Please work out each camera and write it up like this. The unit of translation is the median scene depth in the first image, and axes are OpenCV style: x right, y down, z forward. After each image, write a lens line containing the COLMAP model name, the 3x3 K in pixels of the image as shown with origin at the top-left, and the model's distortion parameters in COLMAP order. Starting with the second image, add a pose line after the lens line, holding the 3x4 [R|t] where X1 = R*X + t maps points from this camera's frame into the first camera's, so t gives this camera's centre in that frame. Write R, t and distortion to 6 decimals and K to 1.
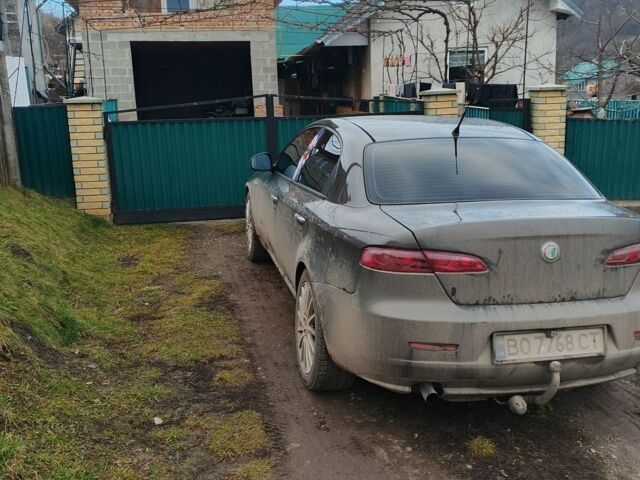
lens RADIAL K [[686.9, 0, 317.9], [0, 686.9, 237.1], [0, 0, 1]] dist [0.202025, -0.589968]
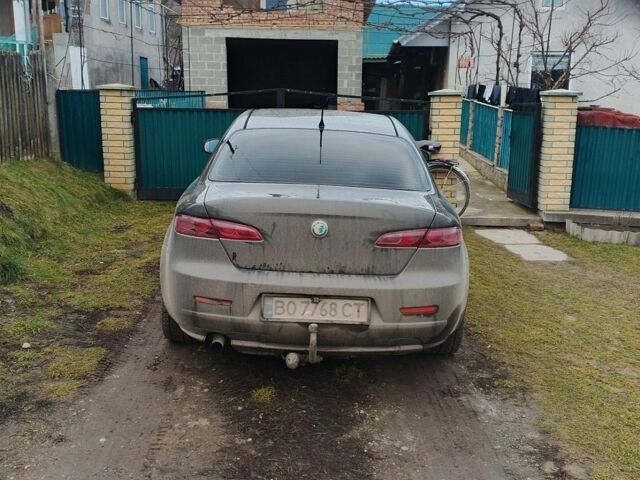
lens RADIAL K [[686.9, 0, 317.9], [0, 686.9, 237.1], [0, 0, 1]] dist [0.202025, -0.589968]
pose [[0.977665, 0.080687, -0.194063, 0.493742], [-0.080516, 0.996715, 0.008778, 0.022562], [0.194133, 0.007043, 0.980950, -0.099932]]
